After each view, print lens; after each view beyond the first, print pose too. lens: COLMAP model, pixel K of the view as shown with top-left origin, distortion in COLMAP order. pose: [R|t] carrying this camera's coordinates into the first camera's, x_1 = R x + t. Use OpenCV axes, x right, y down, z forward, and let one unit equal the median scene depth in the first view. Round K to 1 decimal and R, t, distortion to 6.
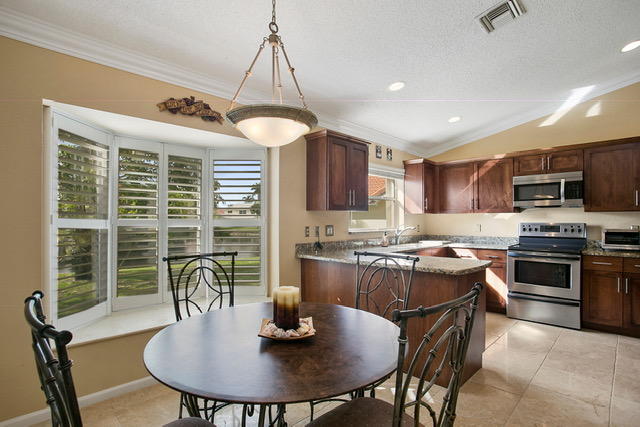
lens RADIAL K [[318.4, 0, 324.6], [0, 318.4, 217.1], [0, 0, 1]] dist [-0.028108, 0.004050]
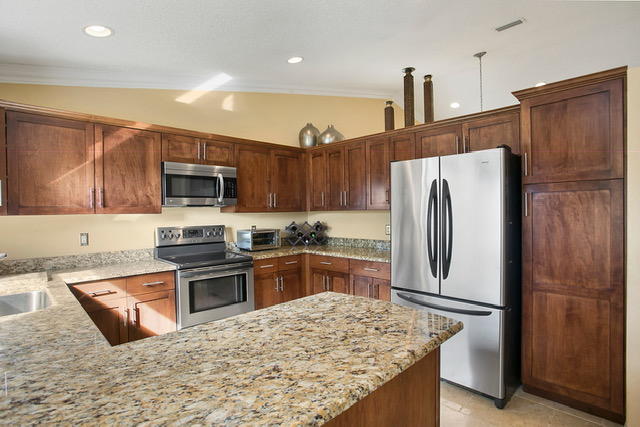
lens RADIAL K [[325.0, 0, 317.6], [0, 325.0, 214.0], [0, 0, 1]] dist [-0.044889, 0.001847]
pose [[0.033748, -0.010581, 0.999374, -0.095661], [0.005132, 0.999933, 0.010414, -0.020864], [-0.999417, 0.004777, 0.033800, 0.708131]]
